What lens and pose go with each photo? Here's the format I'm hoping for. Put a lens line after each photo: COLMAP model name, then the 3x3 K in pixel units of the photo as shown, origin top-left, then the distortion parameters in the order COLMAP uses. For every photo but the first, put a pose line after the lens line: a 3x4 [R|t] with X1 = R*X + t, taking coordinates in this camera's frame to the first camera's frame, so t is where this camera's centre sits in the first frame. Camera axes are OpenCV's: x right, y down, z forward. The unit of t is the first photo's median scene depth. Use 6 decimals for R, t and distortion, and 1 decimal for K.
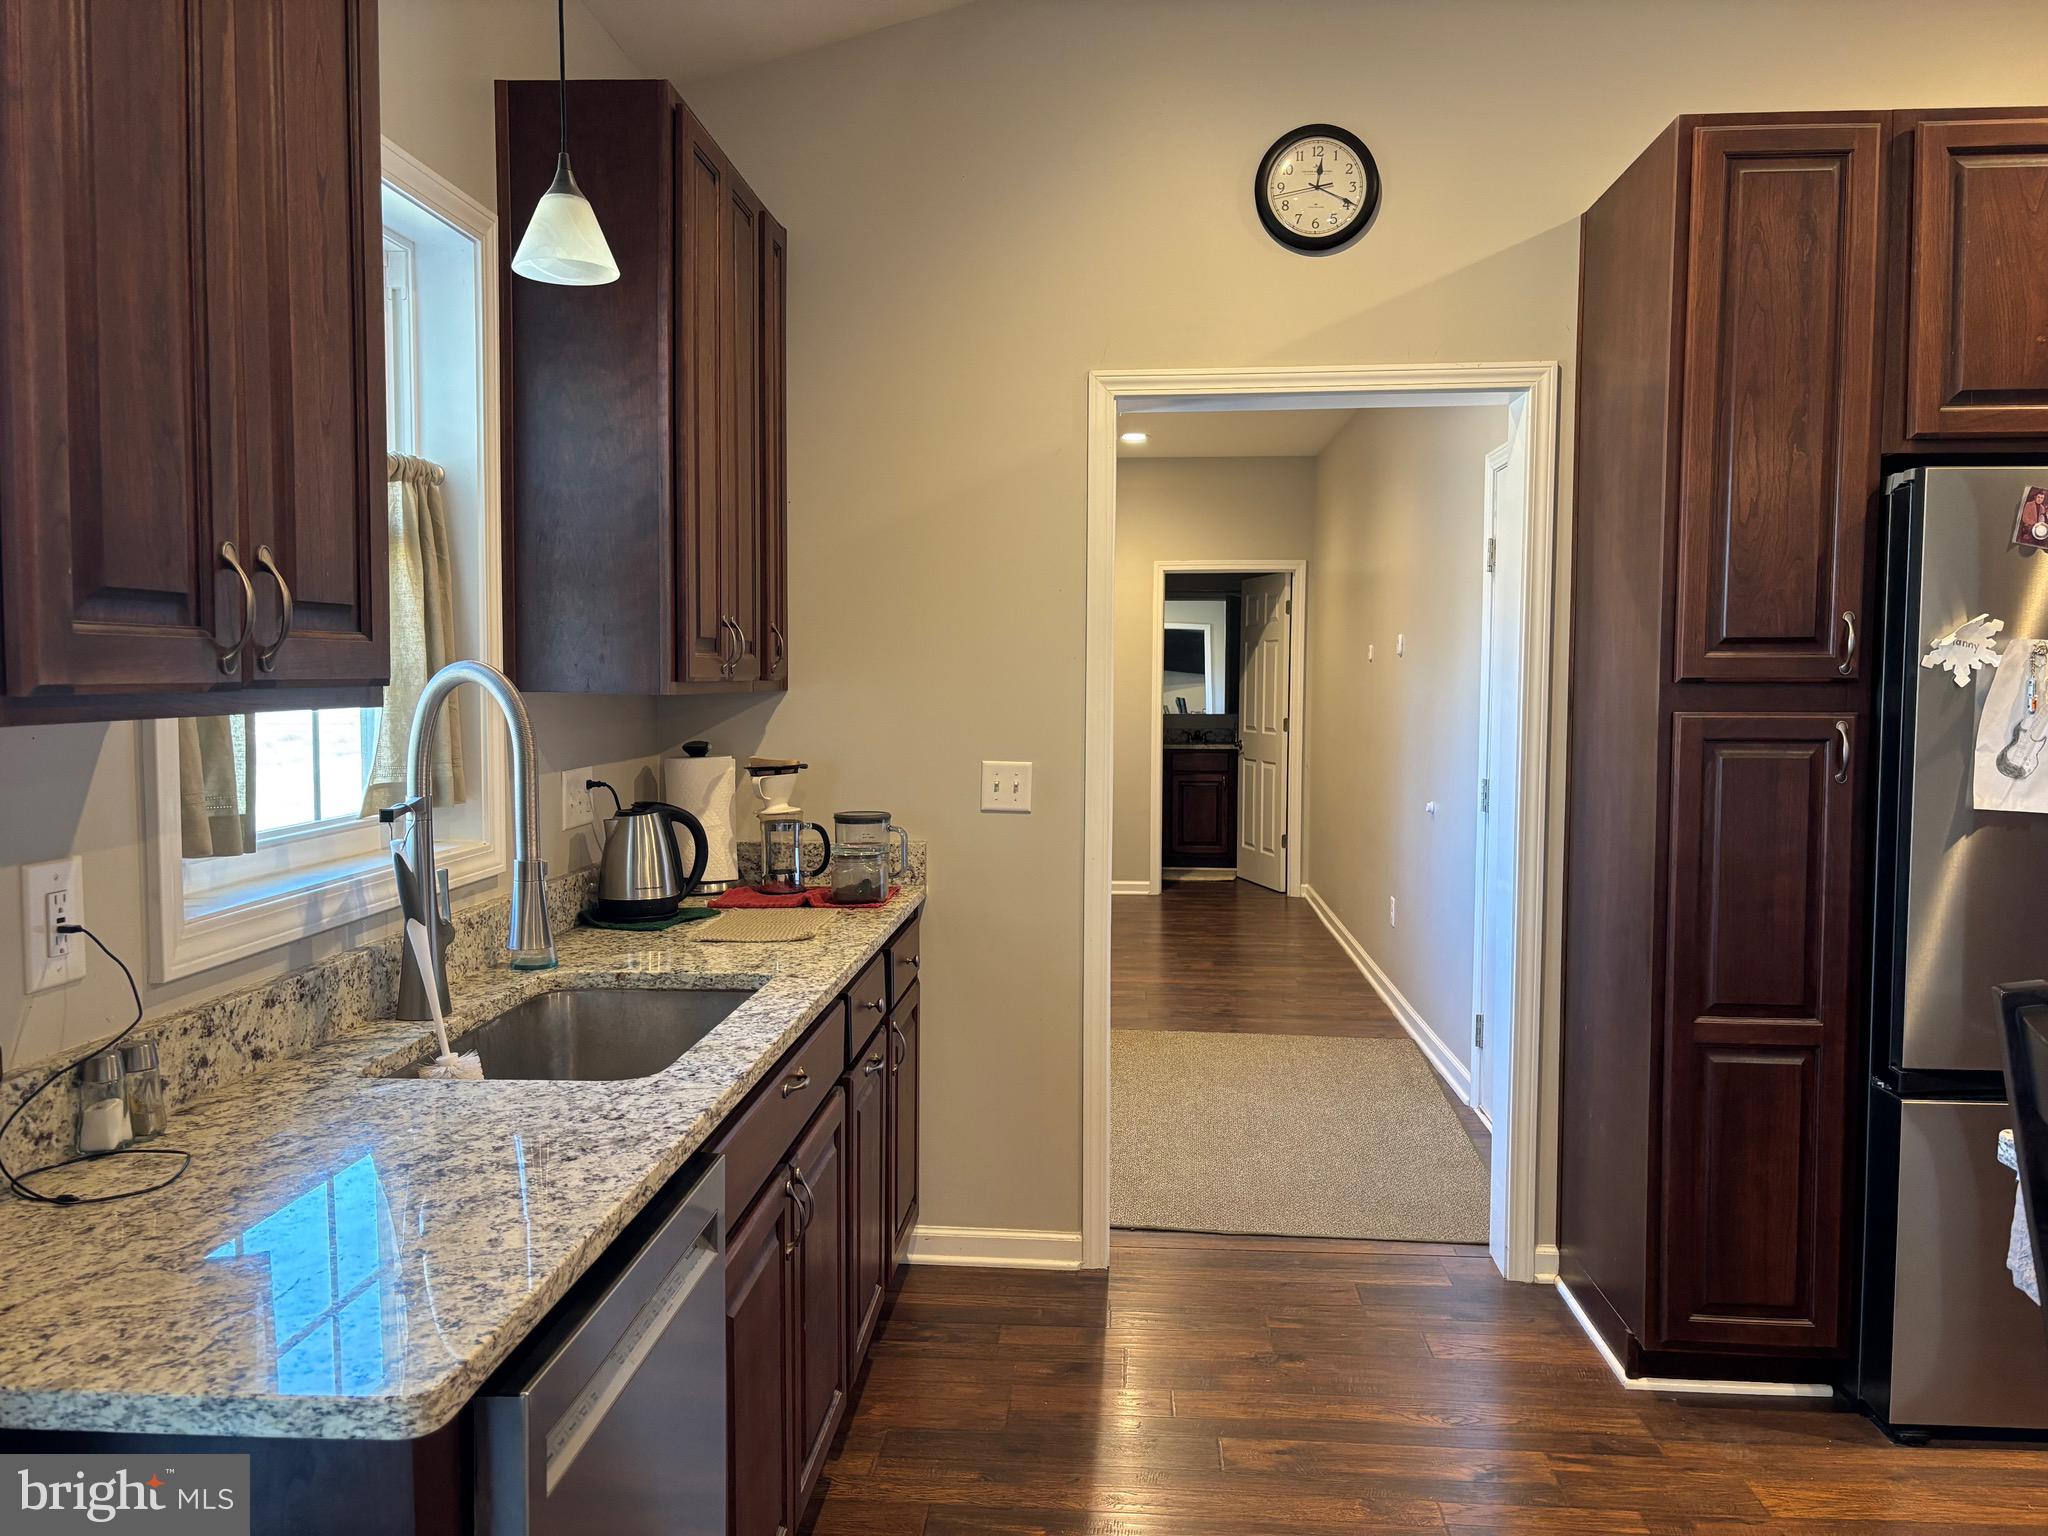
lens RADIAL K [[1544.8, 0, 1006.8], [0, 1544.8, 775.7], [0, 0, 1]] dist [0.053032, -0.055486]
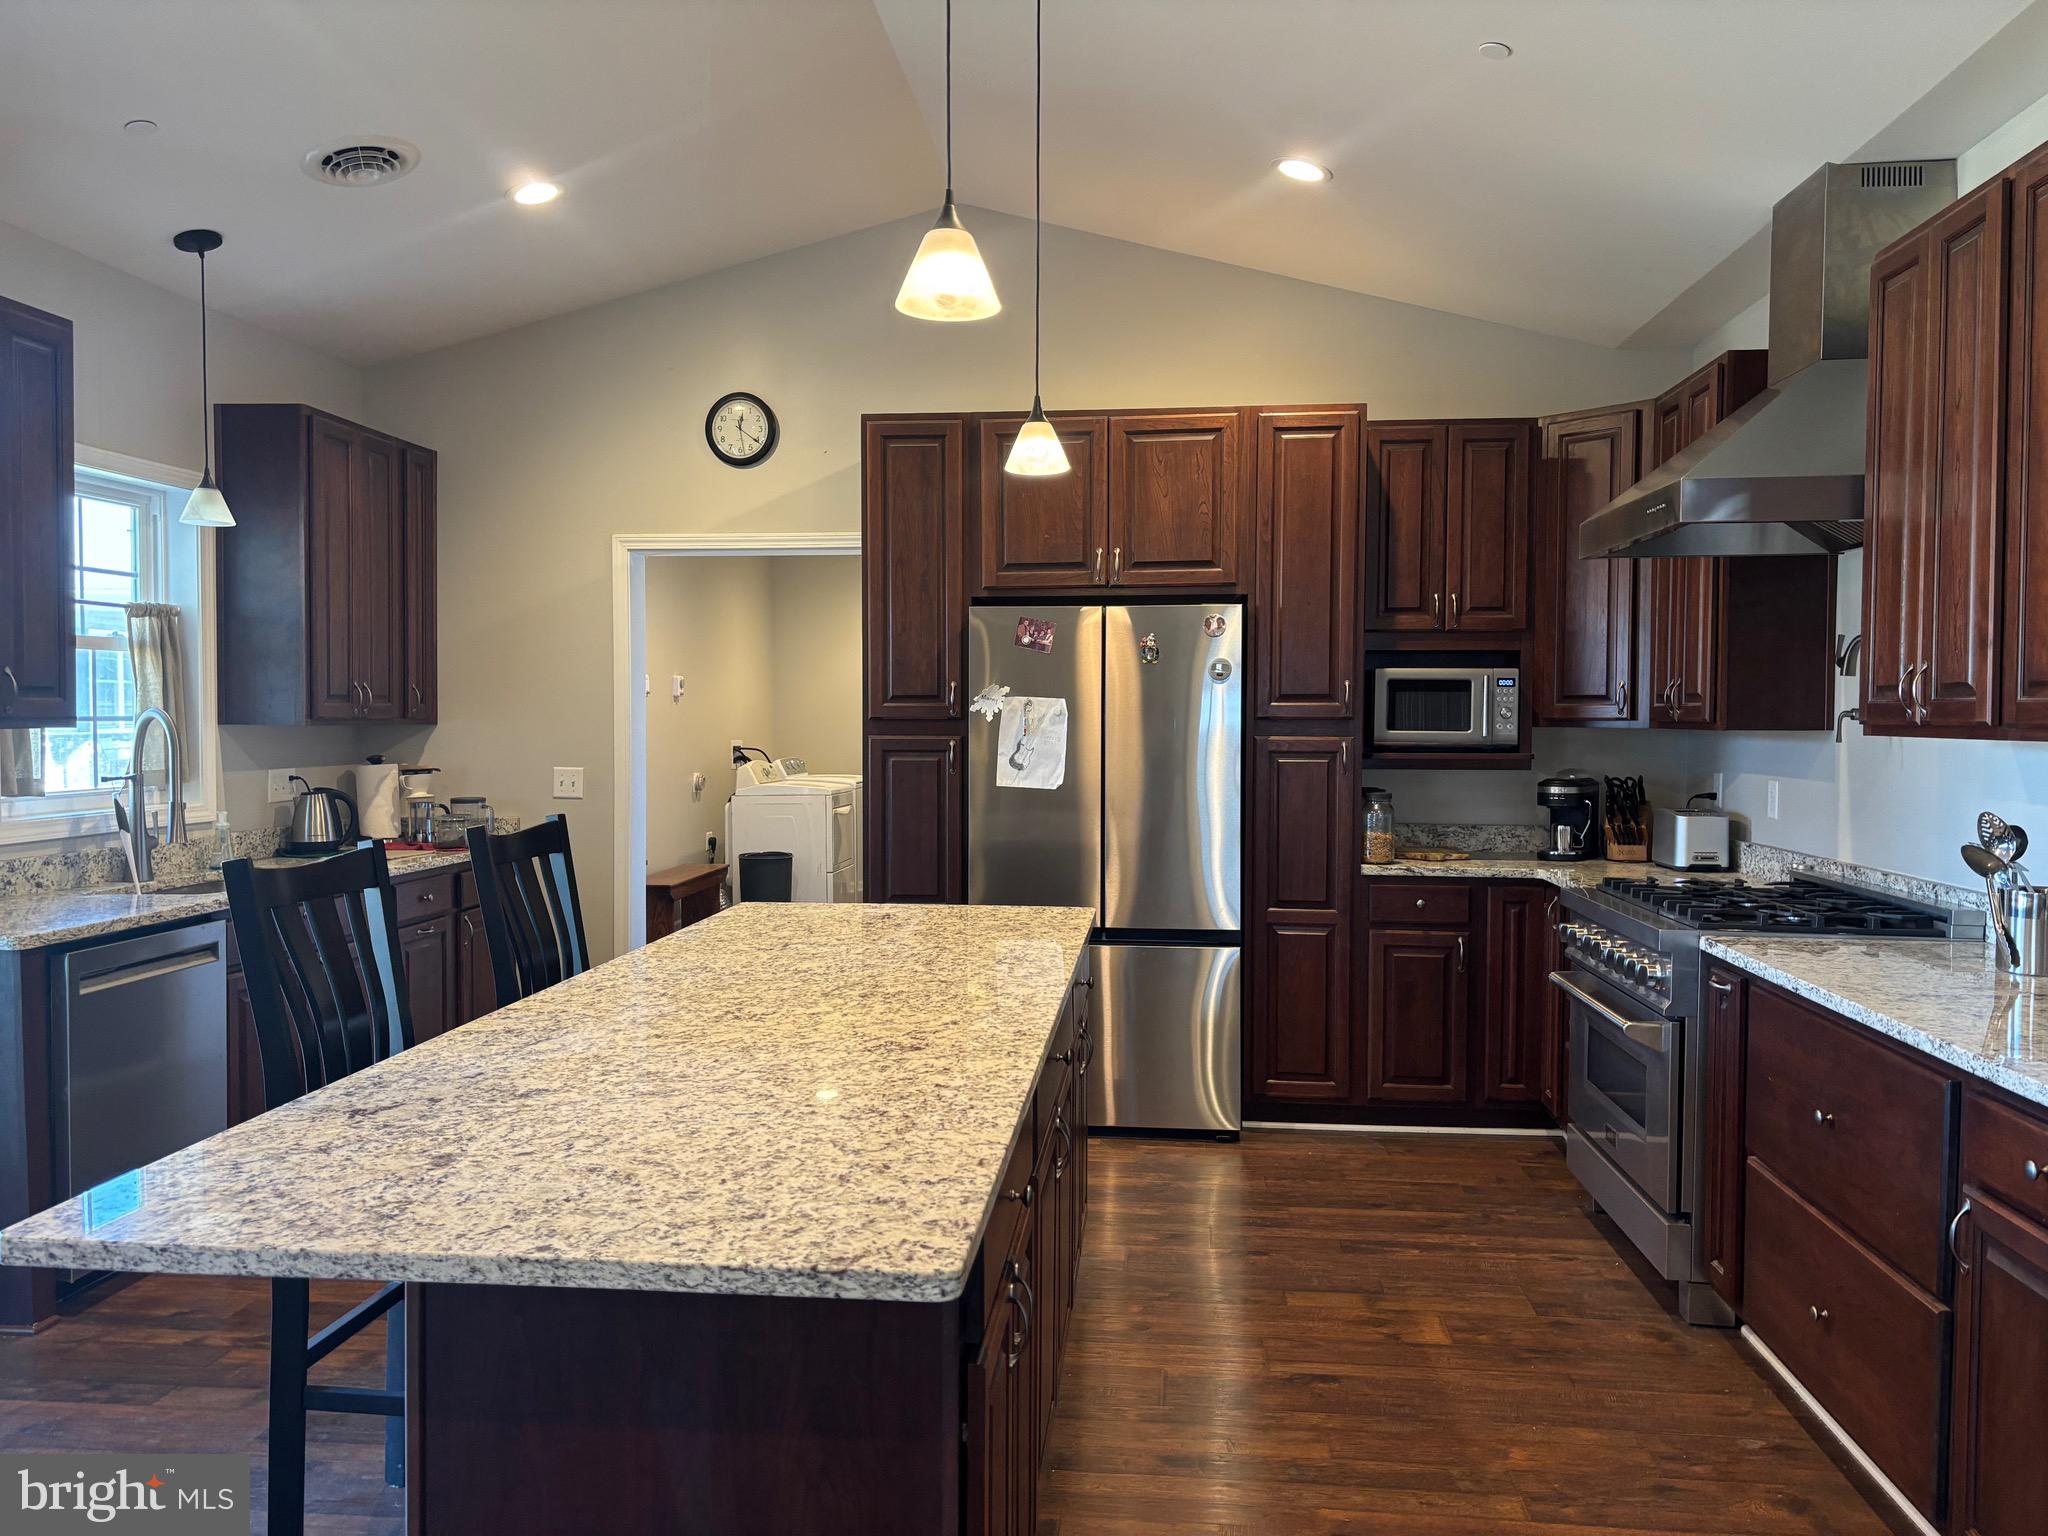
lens RADIAL K [[1544.8, 0, 1025.6], [0, 1544.8, 767.6], [0, 0, 1]] dist [0.053032, -0.055486]
pose [[0.999811, -0.000287, -0.019448, 0.661291], [-0.000345, 0.999472, -0.032497, 0.056499], [0.019447, 0.032498, 0.999283, -0.822337]]
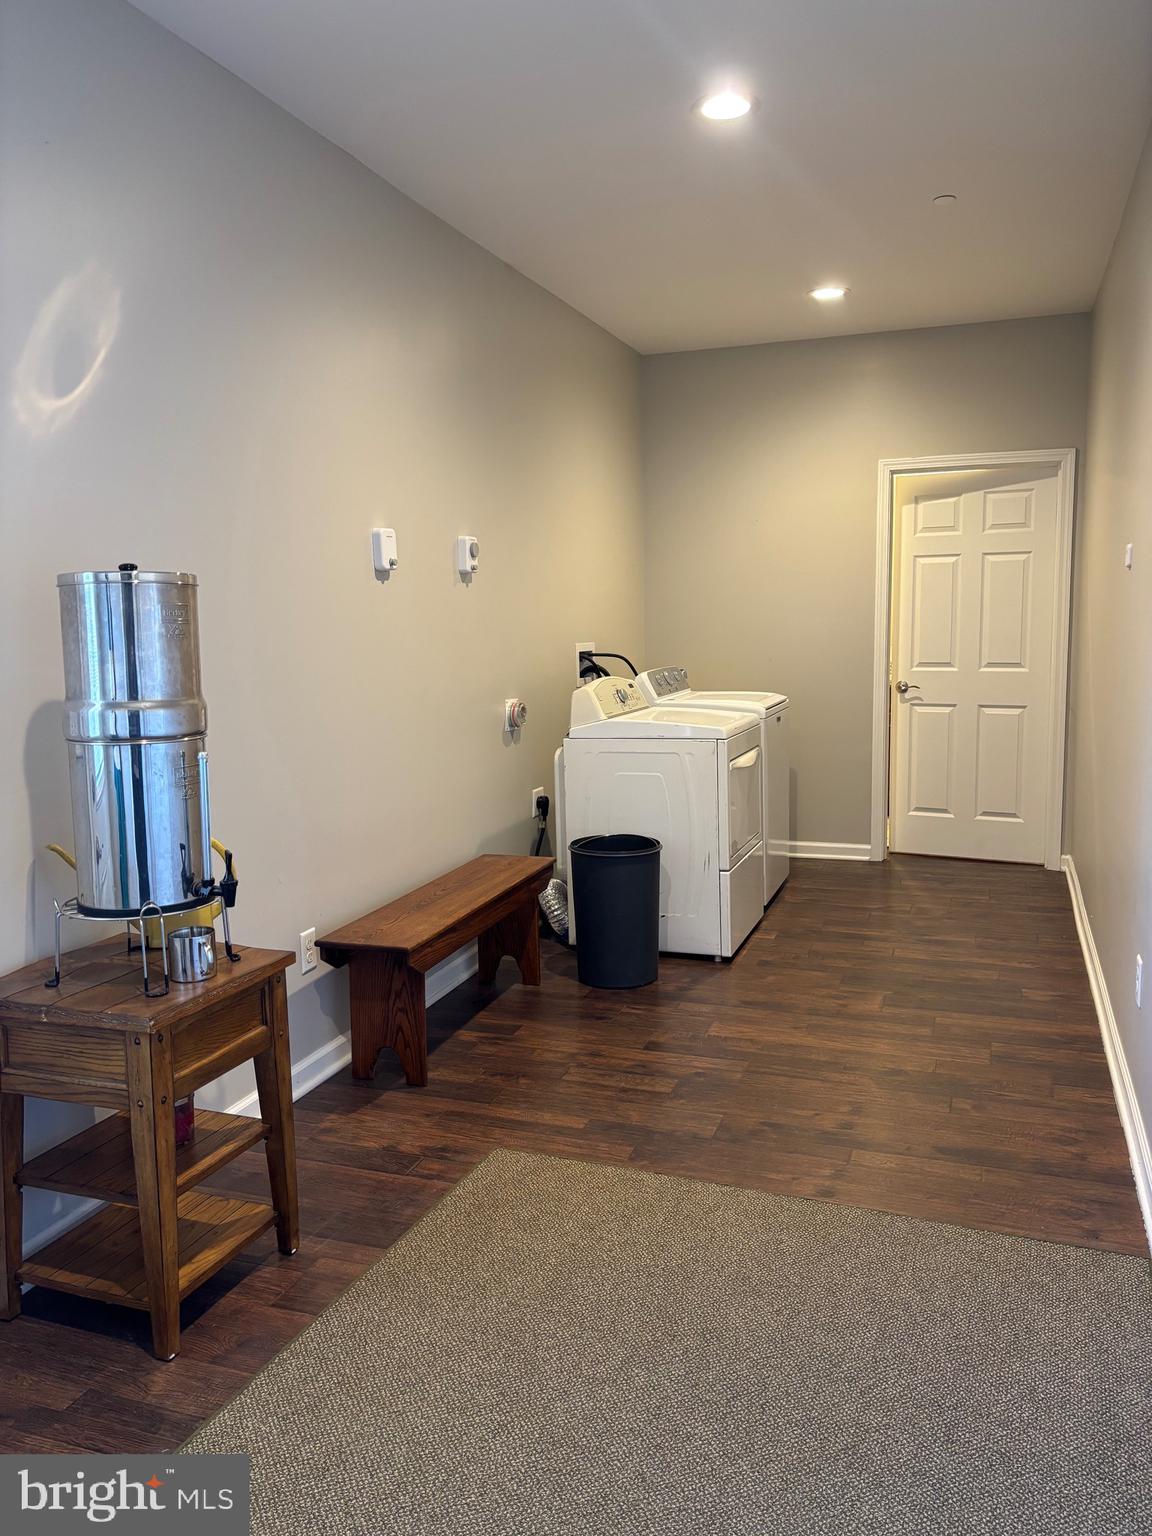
lens RADIAL K [[1158.6, 0, 578.9], [0, 1158.6, 769.9], [0, 0, 1]] dist [0.053032, -0.055486]
pose [[0.965034, 0.022588, -0.261148, 0.375344], [-0.004024, 0.997439, 0.071405, -0.060431], [0.262093, -0.067858, 0.962654, 1.082307]]
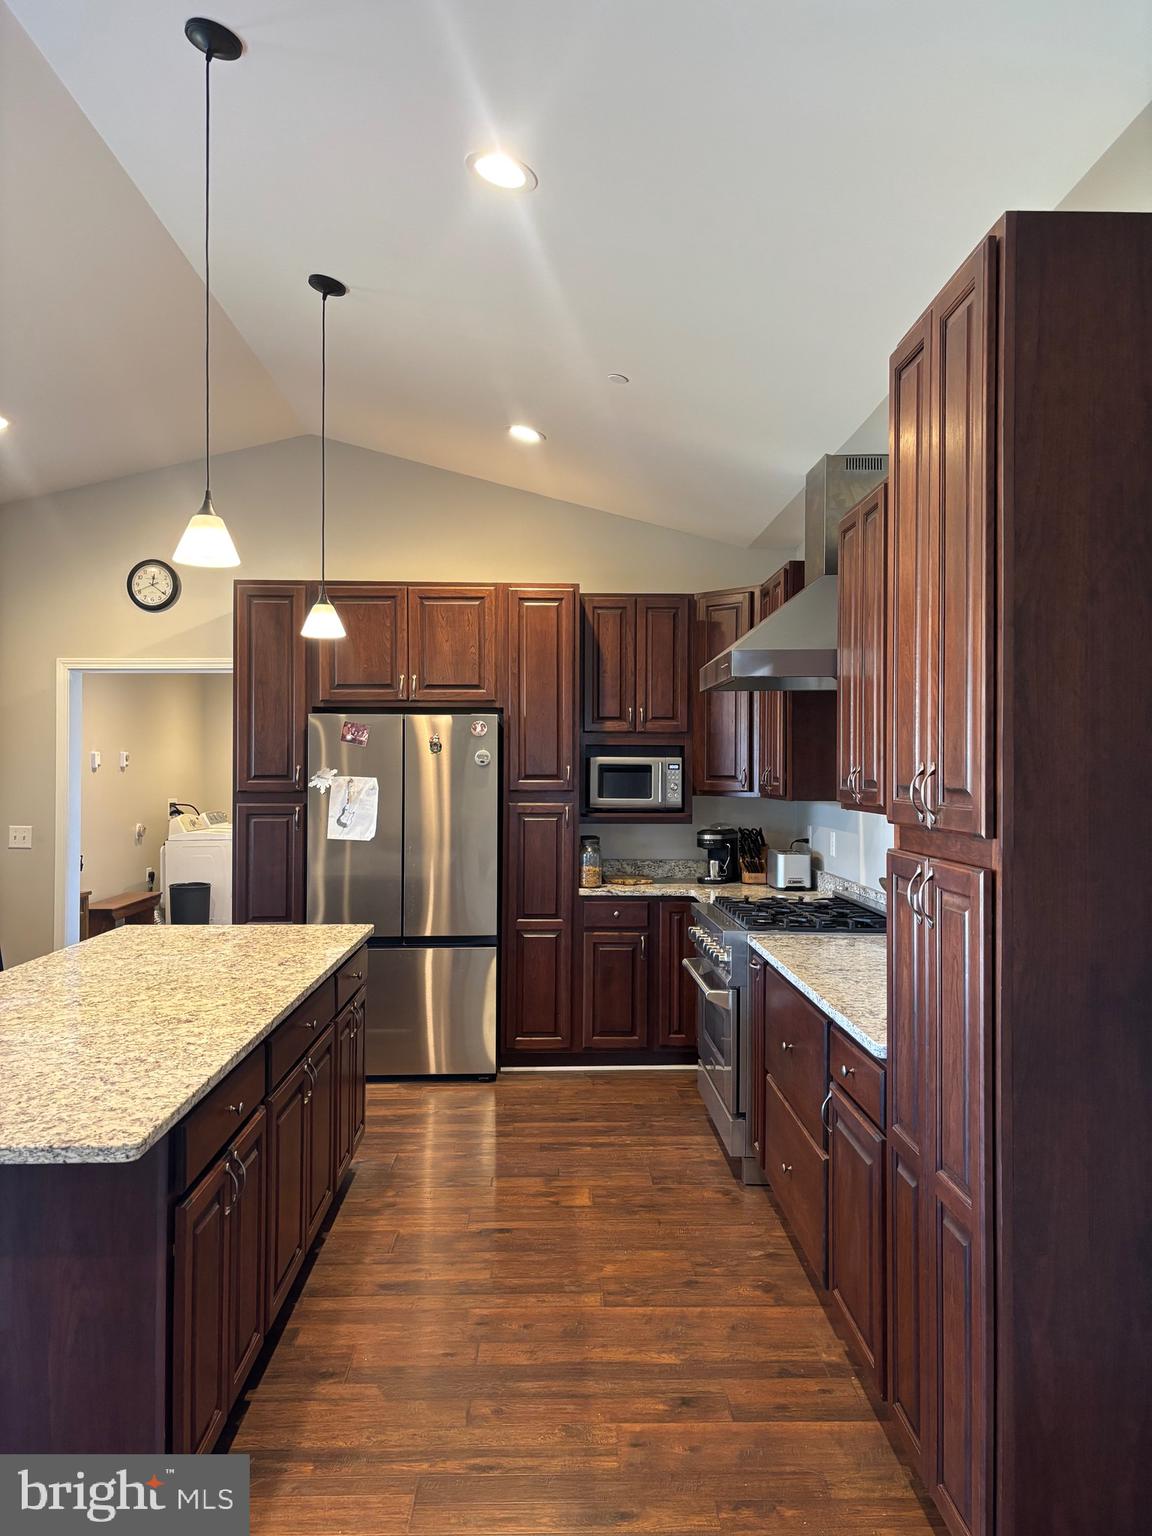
lens RADIAL K [[1158.6, 0, 587.3], [0, 1158.6, 757.1], [0, 0, 1]] dist [0.053032, -0.055486]
pose [[0.993719, -0.000143, 0.111906, 0.806932], [0.008755, 0.997034, -0.076469, 0.036476], [-0.111563, 0.076968, 0.990772, -1.018724]]
